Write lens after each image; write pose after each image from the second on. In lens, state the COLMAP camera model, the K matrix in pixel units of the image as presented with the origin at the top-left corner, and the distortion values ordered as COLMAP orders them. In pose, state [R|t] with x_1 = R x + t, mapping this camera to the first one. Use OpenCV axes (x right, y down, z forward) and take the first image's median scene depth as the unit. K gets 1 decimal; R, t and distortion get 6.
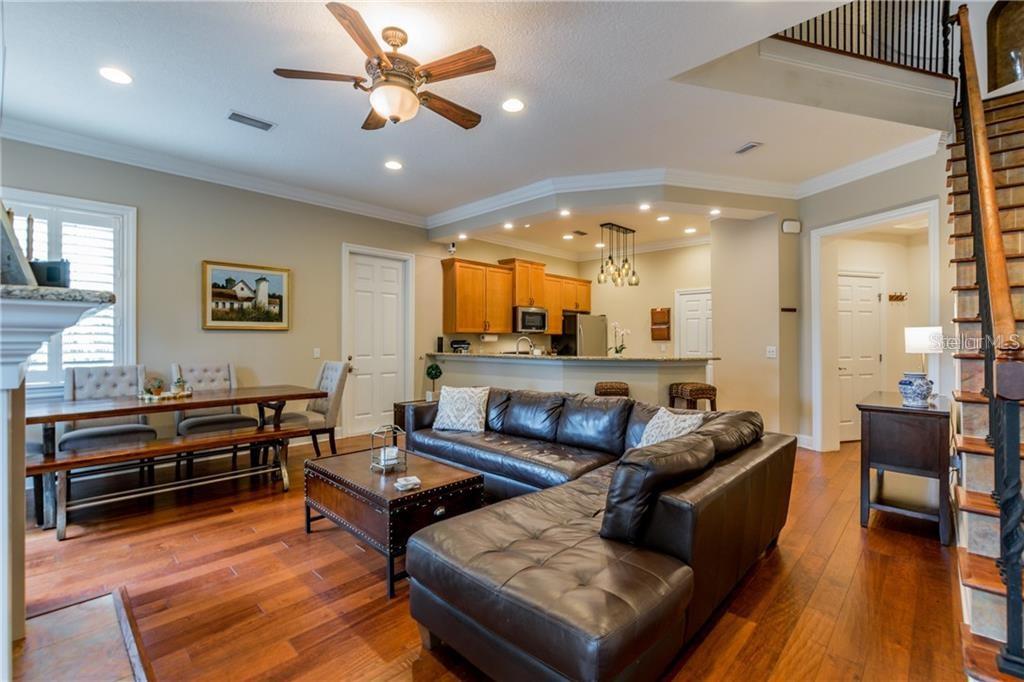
lens RADIAL K [[443.2, 0, 514.6], [0, 443.2, 338.2], [0, 0, 1]] dist [-0.000443, -0.000057]
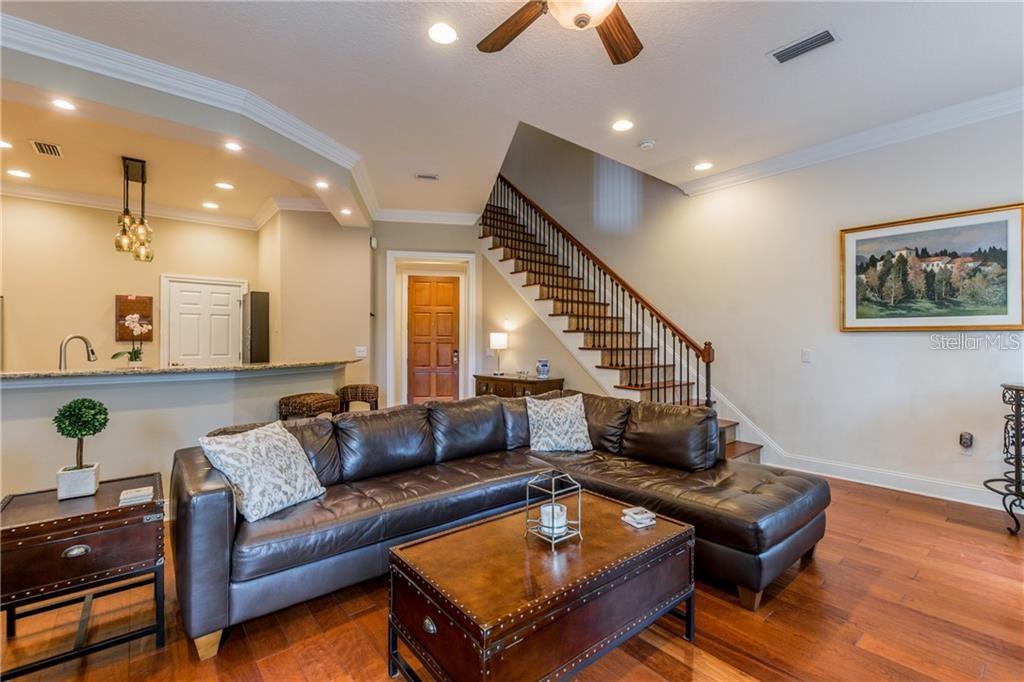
lens RADIAL K [[443.2, 0, 514.6], [0, 443.2, 338.2], [0, 0, 1]] dist [-0.000443, -0.000057]
pose [[0.113767, 0.005590, 0.993492, -0.521980], [-0.001854, 0.999984, -0.005414, 0.004786], [-0.993506, -0.001226, 0.113775, 0.542453]]
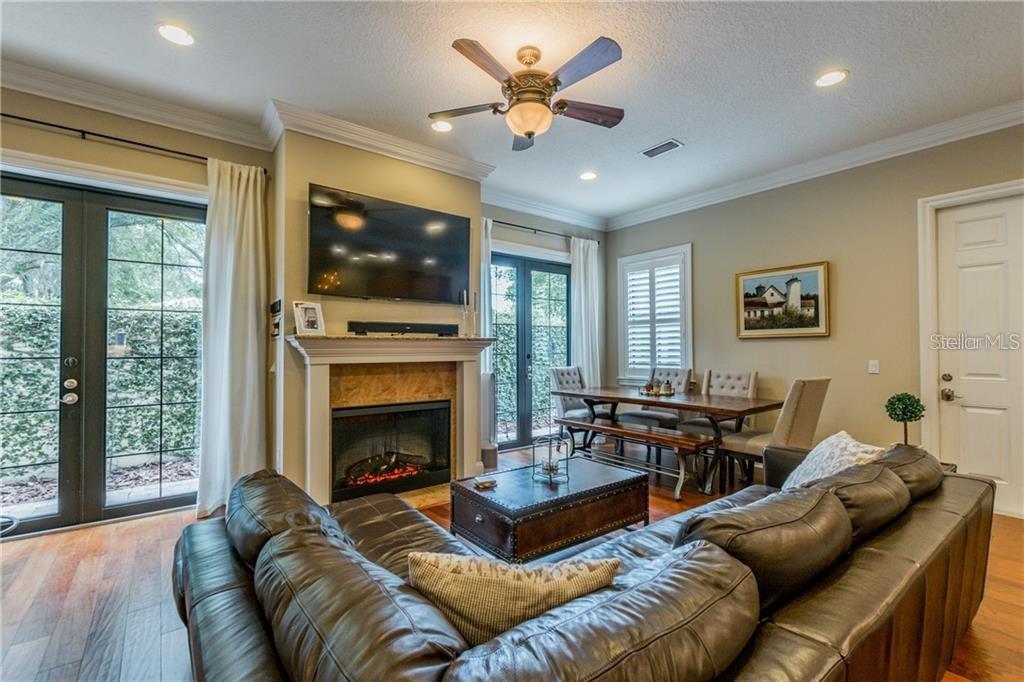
lens RADIAL K [[447.9, 0, 512.0], [0, 447.9, 341.0], [0, 0, 1]] dist [0.001410, -0.000003]
pose [[-0.147416, -0.019323, -0.988886, 0.405330], [0.003310, 0.999794, -0.020030, 0.004999], [0.989069, -0.006226, -0.147322, 0.589879]]
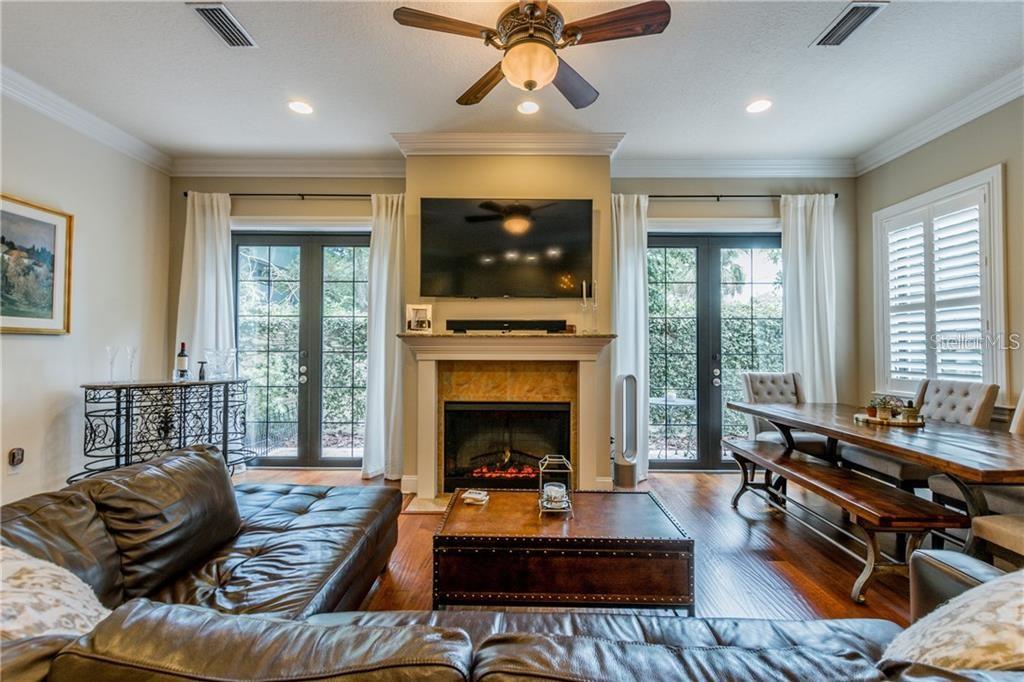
lens RADIAL K [[443.2, 0, 514.6], [0, 443.2, 338.2], [0, 0, 1]] dist [-0.000443, -0.000057]
pose [[-0.731285, -0.018866, -0.681811, 0.172095], [-0.004885, 0.999737, -0.022424, 0.005075], [0.682055, -0.013068, -0.731184, 0.847194]]
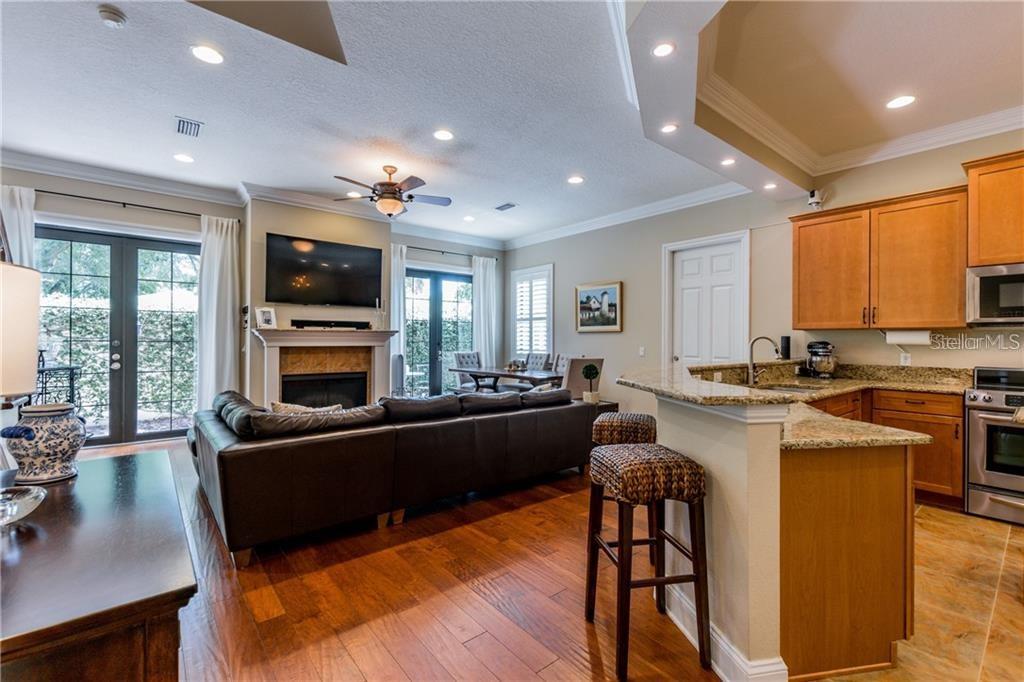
lens RADIAL K [[443.2, 0, 514.6], [0, 443.2, 338.2], [0, 0, 1]] dist [-0.000443, -0.000057]
pose [[-0.119169, -0.005704, -0.992858, 0.776446], [-0.004736, 0.999975, -0.005177, 0.008376], [0.992863, 0.004085, -0.119193, 0.914423]]
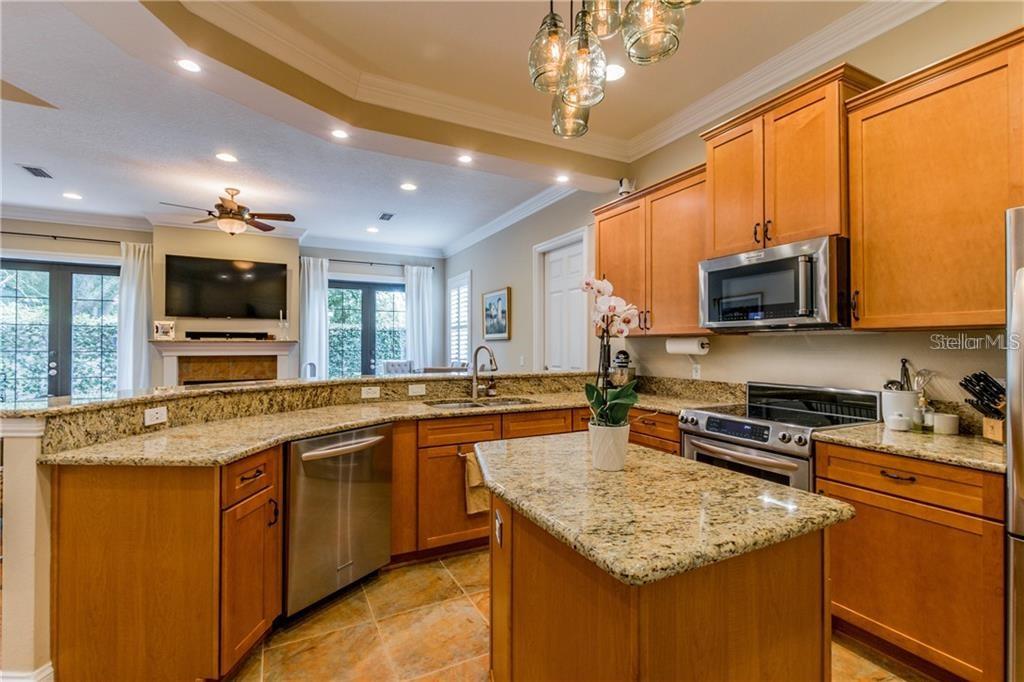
lens RADIAL K [[453.5, 0, 517.4], [0, 453.5, 340.7], [0, 0, 1]] dist [0.000385, -0.000265]
pose [[-0.324974, -0.013425, -0.945628, 0.634805], [0.000069, 0.999899, -0.014219, 0.001861], [0.945723, -0.004686, -0.324940, 1.498483]]
